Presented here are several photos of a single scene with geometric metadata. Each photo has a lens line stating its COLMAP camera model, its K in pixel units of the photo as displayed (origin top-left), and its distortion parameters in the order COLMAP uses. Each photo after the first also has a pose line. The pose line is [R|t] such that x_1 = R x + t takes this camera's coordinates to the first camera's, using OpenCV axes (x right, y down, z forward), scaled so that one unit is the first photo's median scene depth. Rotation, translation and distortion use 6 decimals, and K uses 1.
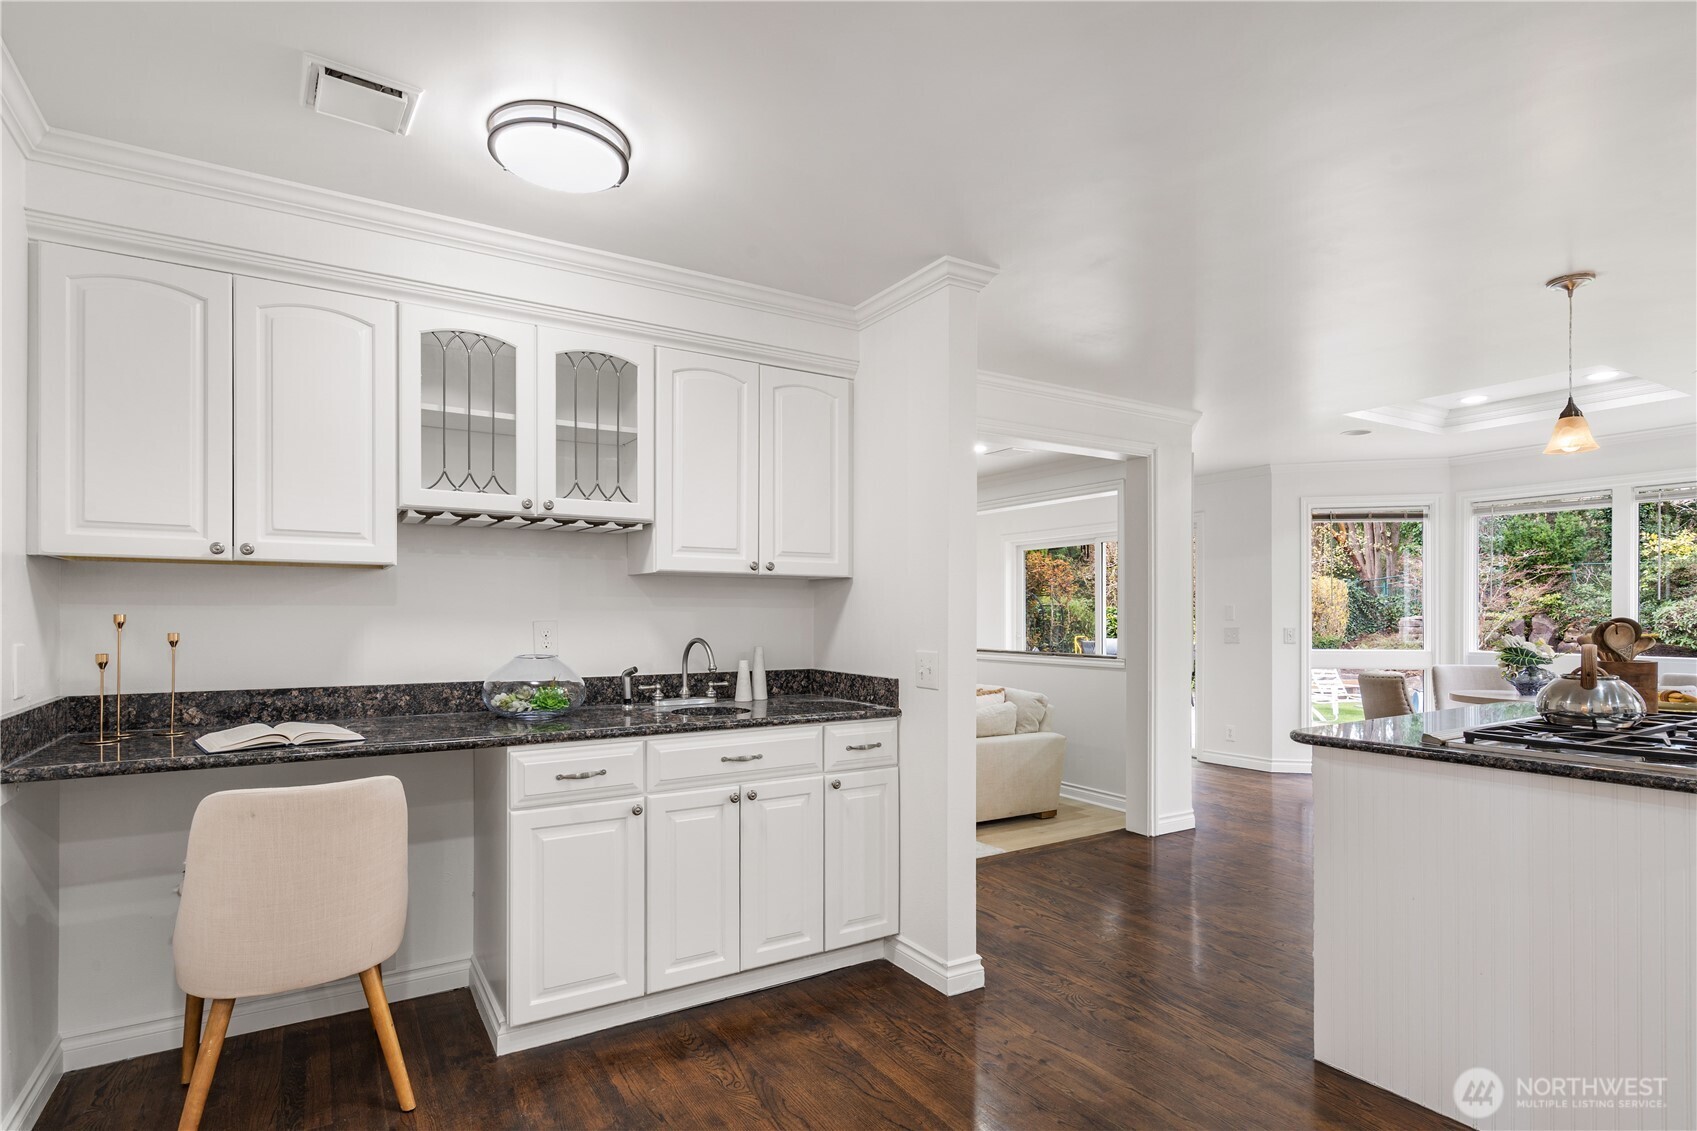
lens RADIAL K [[855.1, 0, 860.7], [0, 855.1, 608.9], [0, 0, 1]] dist [-0.002563, -0.000137]
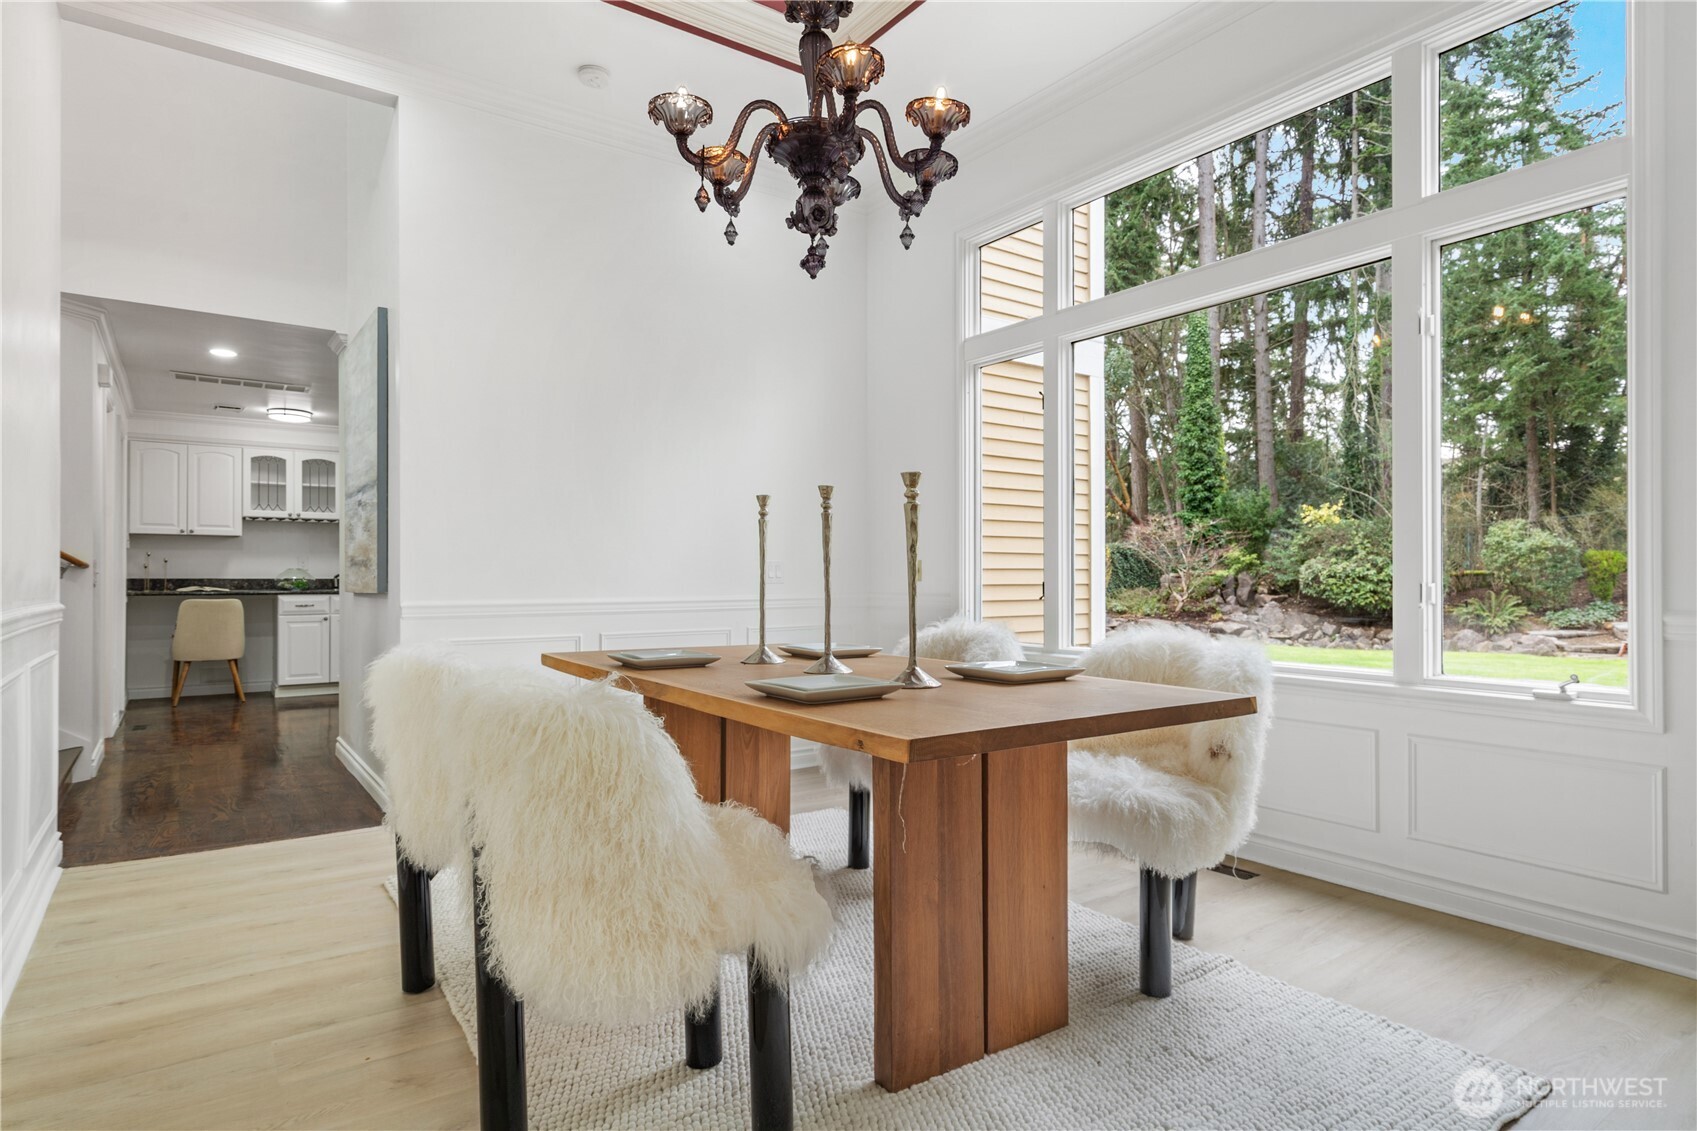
lens RADIAL K [[937.1, 0, 846.9], [0, 937.1, 572.9], [0, 0, 1]] dist [-0.000917, -0.000080]
pose [[0.999011, -0.002508, 0.044400, 1.297739], [0.002653, 0.999991, -0.003194, 0.083951], [-0.044391, 0.003309, 0.999009, -2.151968]]
